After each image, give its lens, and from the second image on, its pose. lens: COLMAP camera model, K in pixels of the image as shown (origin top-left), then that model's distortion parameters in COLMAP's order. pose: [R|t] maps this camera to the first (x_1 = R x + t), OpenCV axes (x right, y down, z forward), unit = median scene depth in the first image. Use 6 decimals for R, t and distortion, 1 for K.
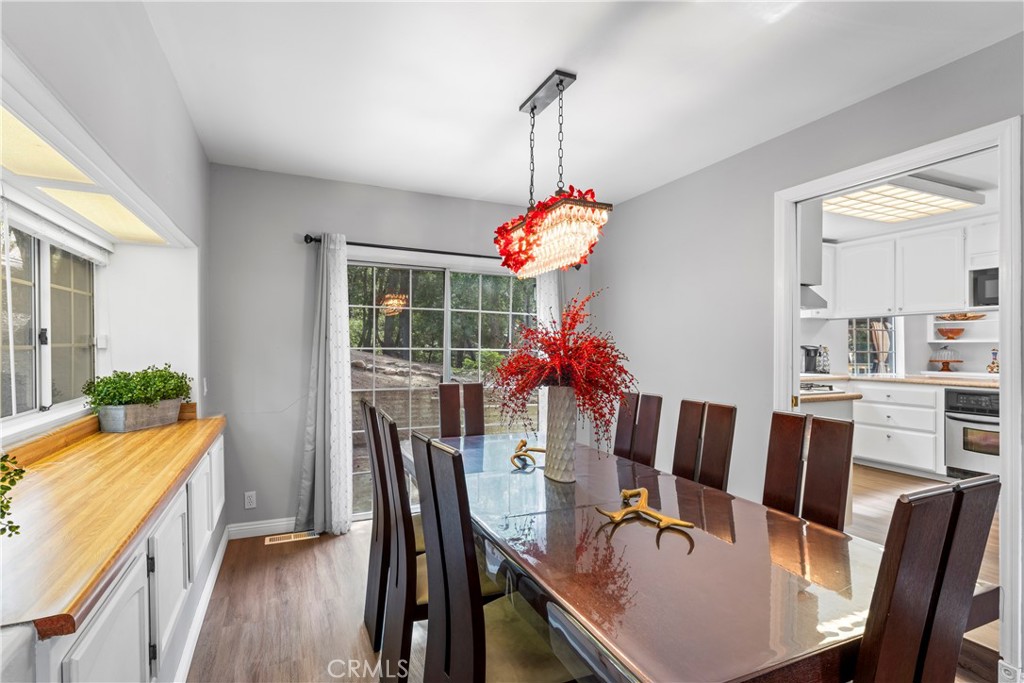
lens RADIAL K [[502.3, 0, 510.1], [0, 502.3, 346.3], [0, 0, 1]] dist [-0.006125, -0.000134]
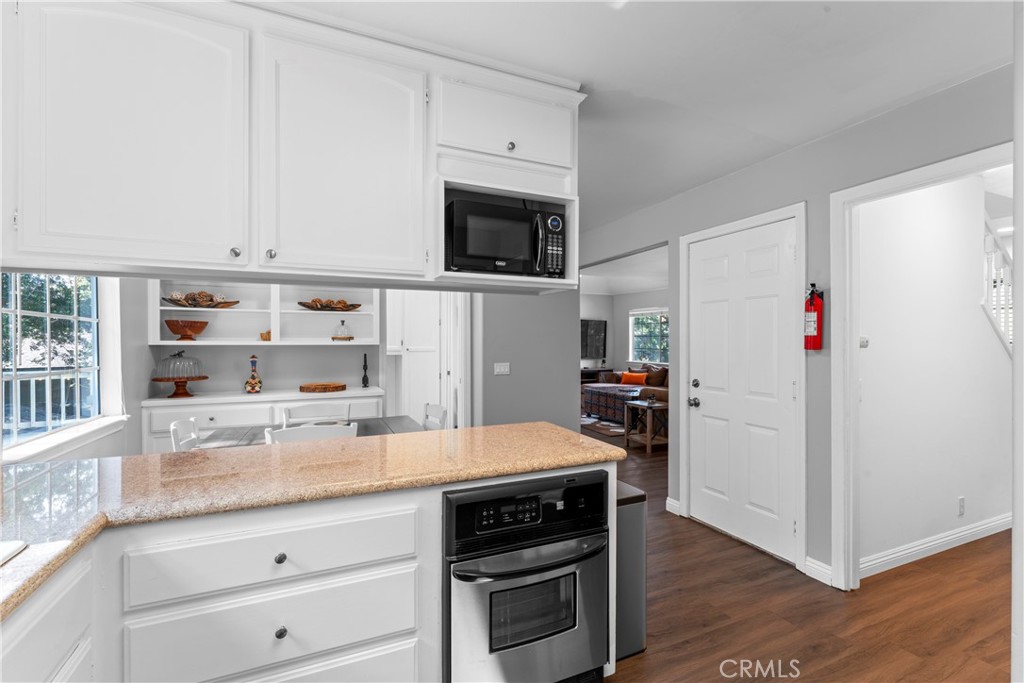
lens RADIAL K [[466.7, 0, 511.0], [0, 466.7, 340.1], [0, 0, 1]] dist [0.000151, 0.000257]
pose [[0.020488, -0.004991, 0.999778, 0.363111], [-0.000857, 0.999987, 0.005010, -0.016376], [-0.999790, -0.000959, 0.020483, 0.627989]]
